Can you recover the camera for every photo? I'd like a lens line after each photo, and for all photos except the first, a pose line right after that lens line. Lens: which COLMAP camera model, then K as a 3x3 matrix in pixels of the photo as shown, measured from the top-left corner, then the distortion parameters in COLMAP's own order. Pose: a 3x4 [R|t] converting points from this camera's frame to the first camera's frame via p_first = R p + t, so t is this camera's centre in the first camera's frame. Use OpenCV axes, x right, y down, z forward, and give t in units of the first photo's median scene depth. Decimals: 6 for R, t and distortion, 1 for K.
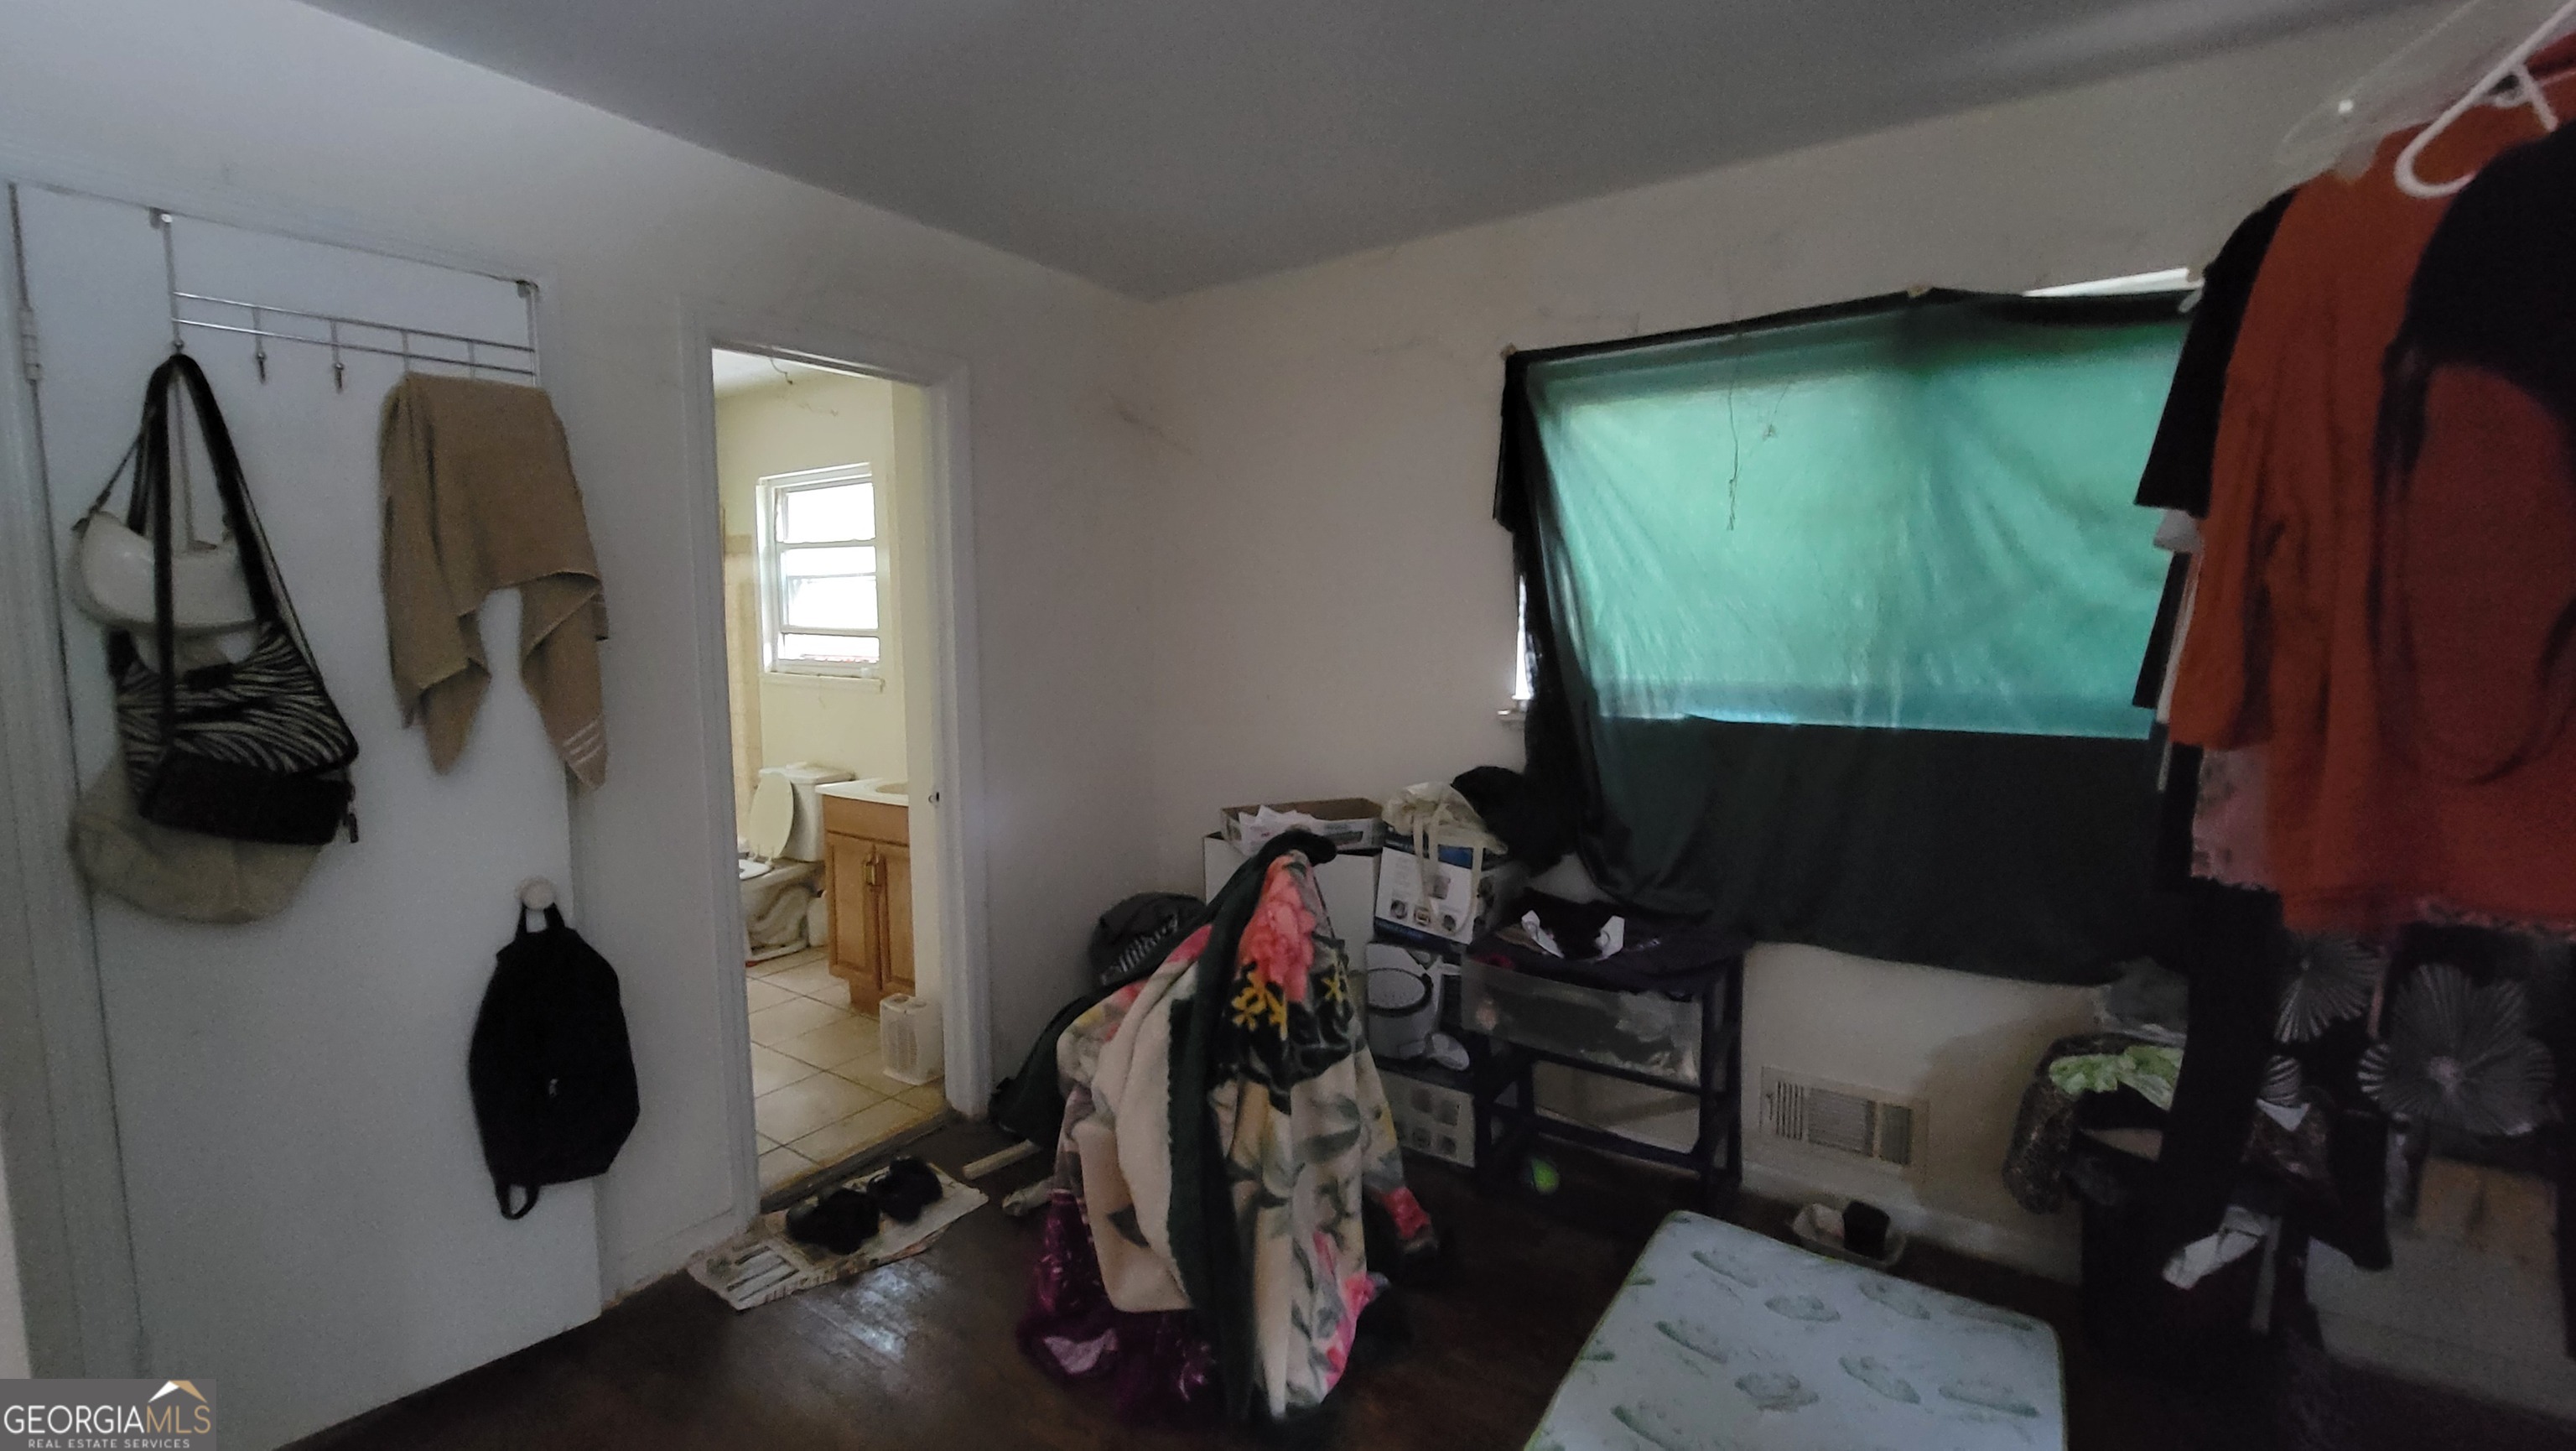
lens RADIAL K [[1041.6, 0, 1288.3], [0, 1041.6, 731.3], [0, 0, 1]] dist [-0.011511, 0.003199]
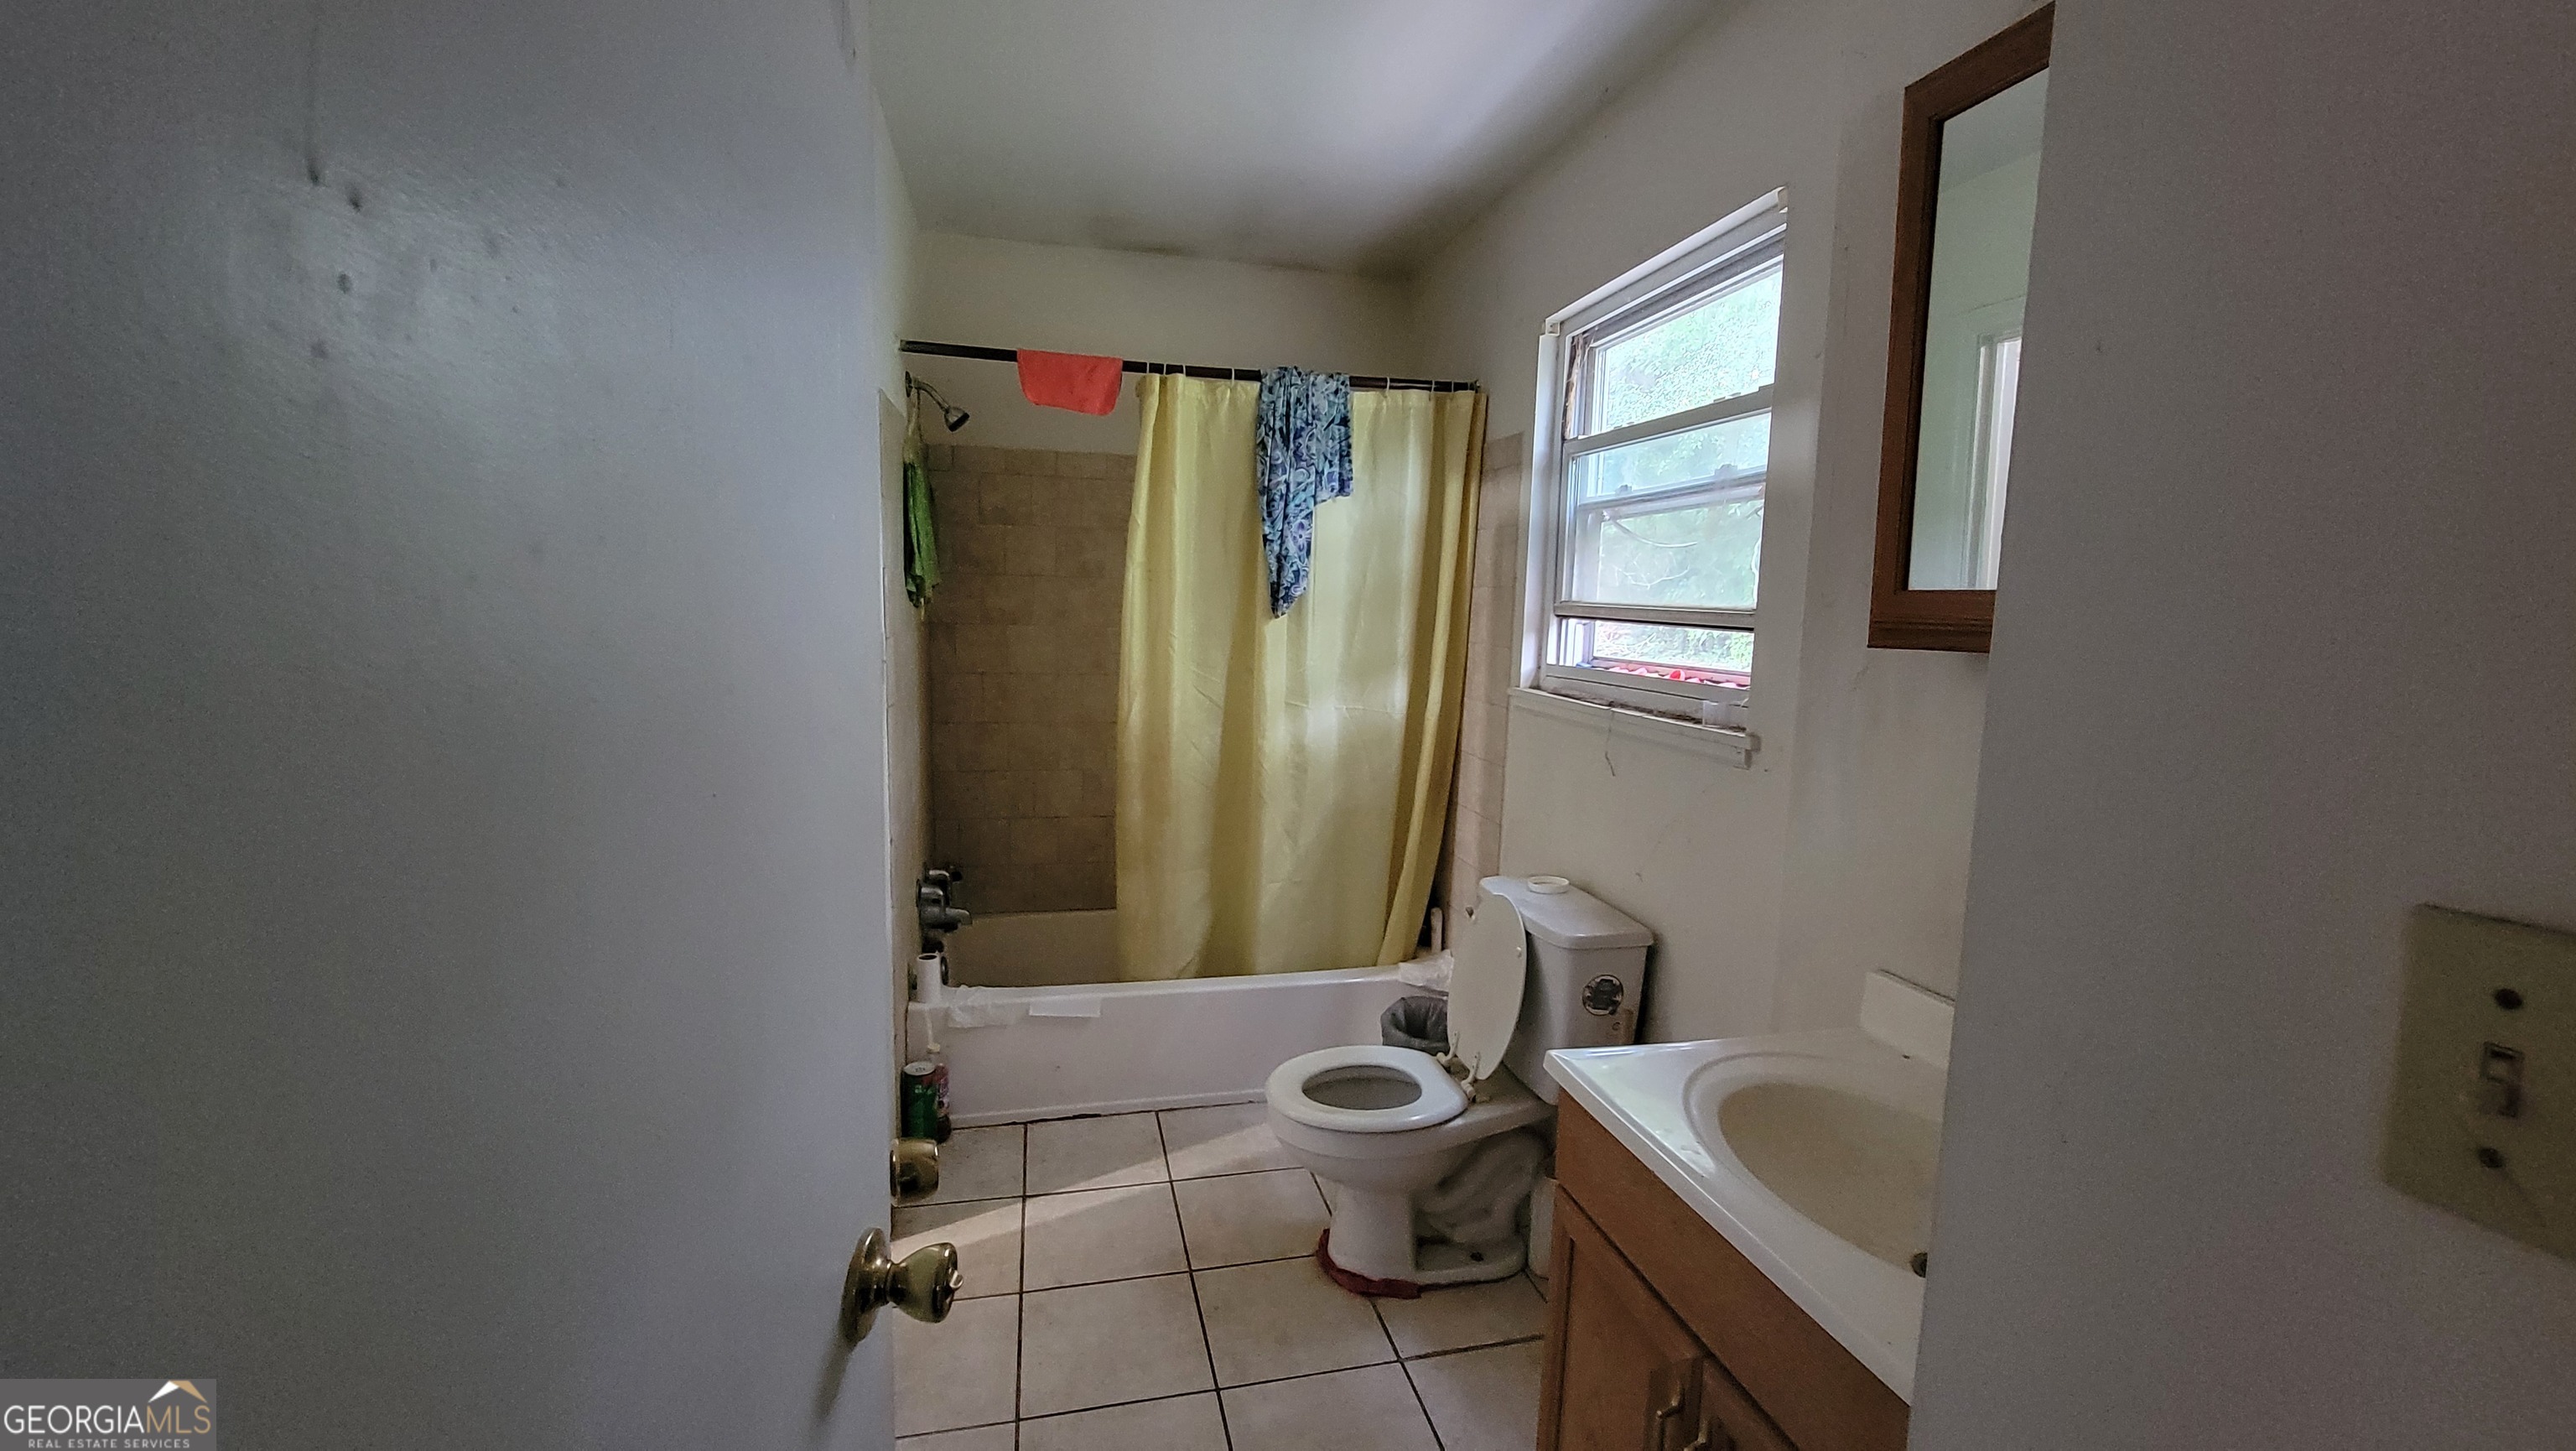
lens RADIAL K [[1041.6, 0, 1288.3], [0, 1041.6, 731.3], [0, 0, 1]] dist [-0.011511, 0.003199]
pose [[0.731154, 0.100160, -0.674820, -0.228505], [-0.097516, 0.994350, 0.041929, -0.045975], [0.675207, 0.035149, 0.736790, 0.528667]]
